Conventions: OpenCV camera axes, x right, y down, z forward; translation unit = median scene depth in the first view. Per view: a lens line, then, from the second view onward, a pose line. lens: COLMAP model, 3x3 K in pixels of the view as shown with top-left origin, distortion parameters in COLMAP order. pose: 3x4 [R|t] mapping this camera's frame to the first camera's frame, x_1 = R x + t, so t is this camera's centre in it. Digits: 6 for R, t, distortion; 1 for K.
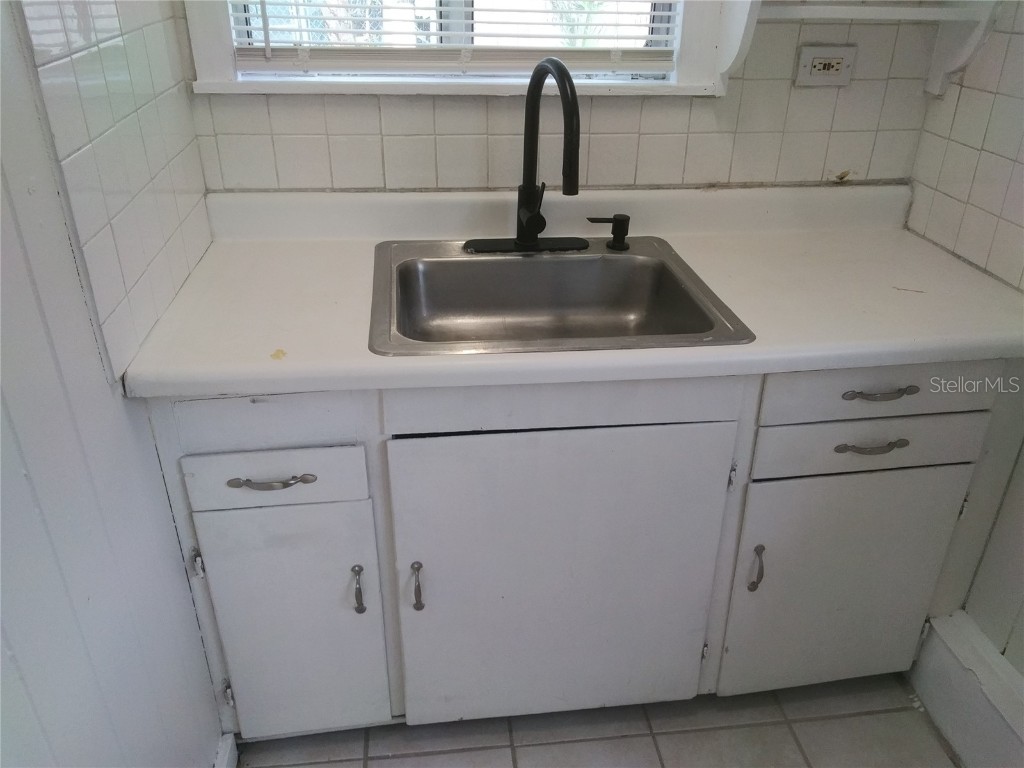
lens RADIAL K [[805.0, 0, 522.6], [0, 805.0, 381.3], [0, 0, 1]] dist [0.067323, -0.093483]
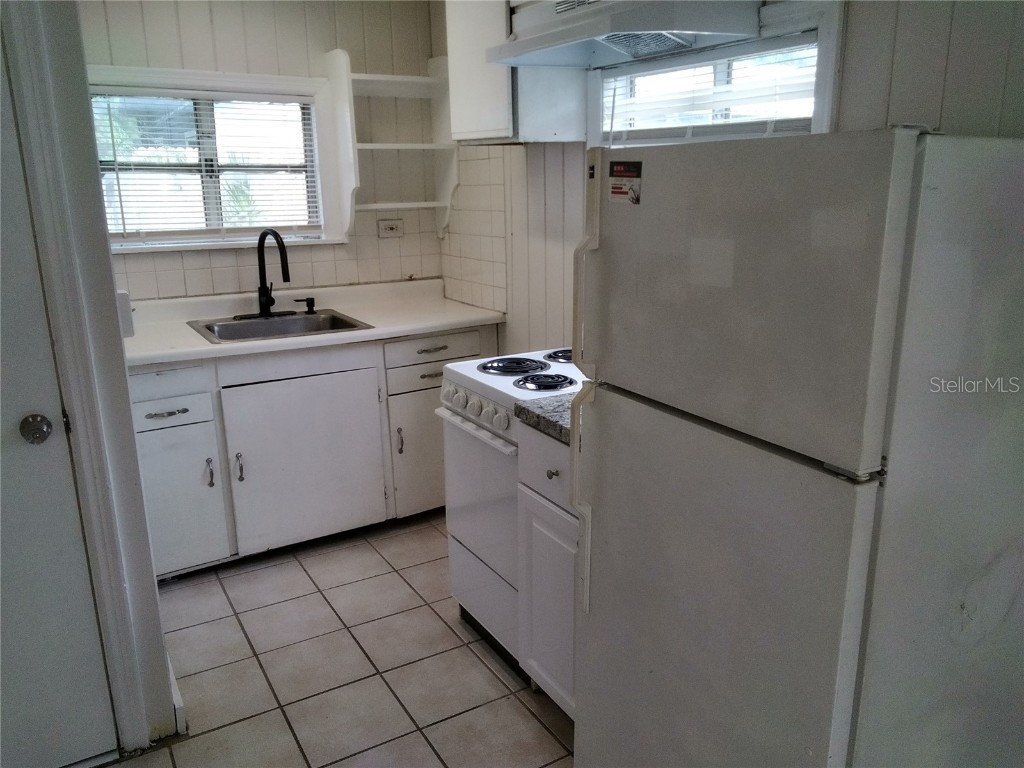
lens RADIAL K [[805.0, 0, 522.6], [0, 805.0, 381.3], [0, 0, 1]] dist [0.067323, -0.093483]
pose [[0.914800, -0.130266, 0.382324, -0.209612], [0.214468, 0.958762, -0.186494, 0.526160], [-0.342264, 0.252600, 0.905013, -1.066900]]
